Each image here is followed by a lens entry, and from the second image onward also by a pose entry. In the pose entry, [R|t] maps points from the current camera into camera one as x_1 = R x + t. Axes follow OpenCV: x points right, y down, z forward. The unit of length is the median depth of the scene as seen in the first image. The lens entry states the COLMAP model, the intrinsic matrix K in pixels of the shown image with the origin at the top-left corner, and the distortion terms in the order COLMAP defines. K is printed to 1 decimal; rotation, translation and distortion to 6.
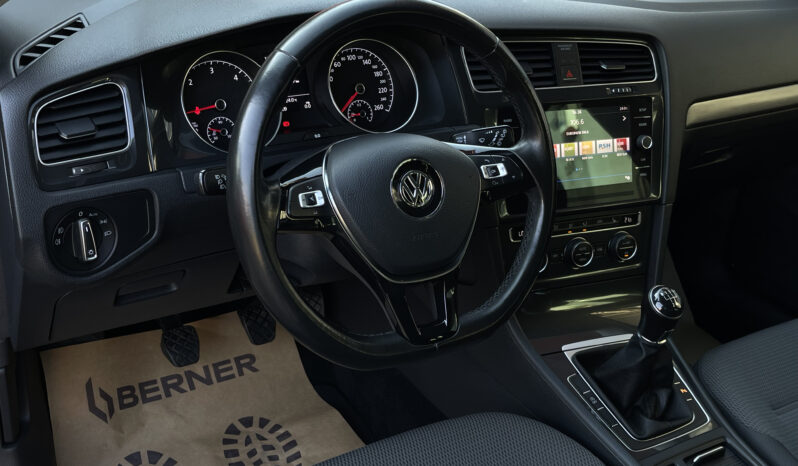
lens RADIAL K [[981.0, 0, 417.8], [0, 981.0, 233.6], [0, 0, 1]] dist [0.093144, 0.000000]
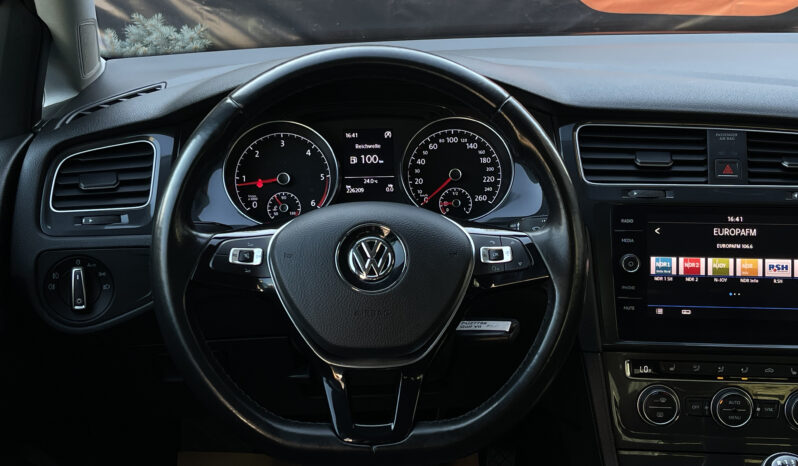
lens RADIAL K [[1224.0, 0, 417.4], [0, 1224.0, 236.0], [0, 0, 1]] dist [0.116490, 0.000000]
pose [[0.865417, 0.050630, -0.498487, 0.443265], [-0.143558, 0.978227, -0.149875, 0.070613], [0.480046, 0.201266, 0.853843, 0.072562]]
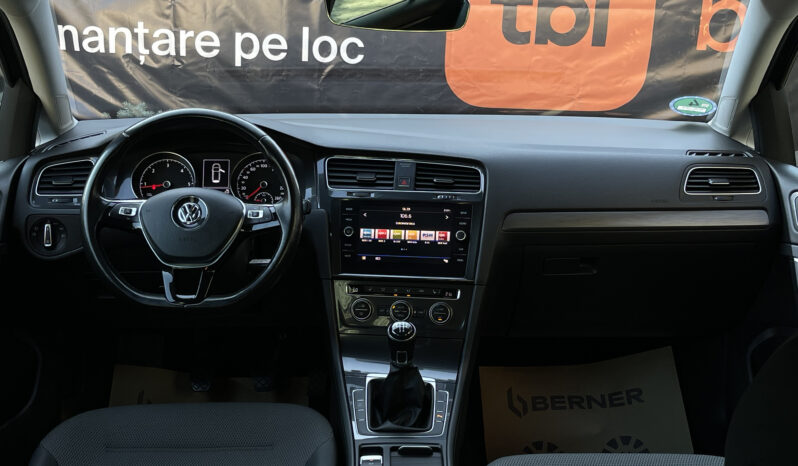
lens RADIAL K [[1266.3, 0, 407.4], [0, 1266.3, 231.5], [0, 0, 1]] dist [0.110699, 0.000000]
pose [[0.841695, 0.025048, -0.539372, 1.183289], [-0.175257, 0.957514, -0.229023, 0.333031], [0.510720, 0.287296, 0.810325, -0.468664]]
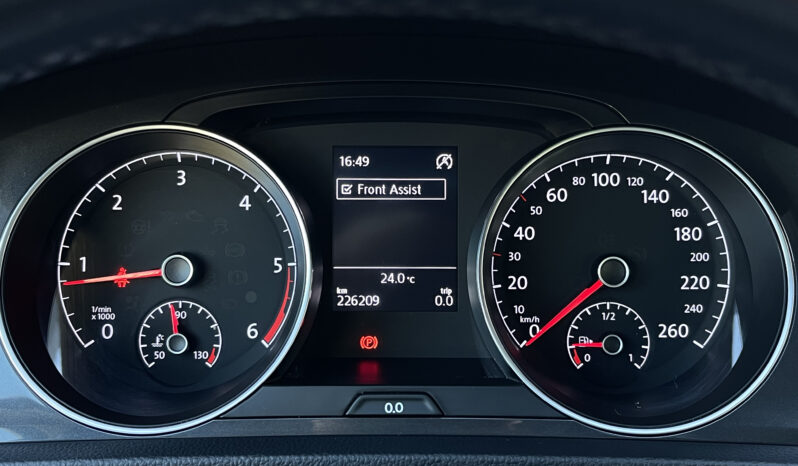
lens RADIAL K [[833.5, 0, 405.3], [0, 833.5, 233.4], [0, 0, 1]] dist [0.020962, 0.000000]
pose [[0.828861, 0.130473, -0.544027, 0.035725], [-0.182048, 0.982403, -0.041754, -0.132465], [0.529006, 0.133647, 0.838028, 0.704557]]
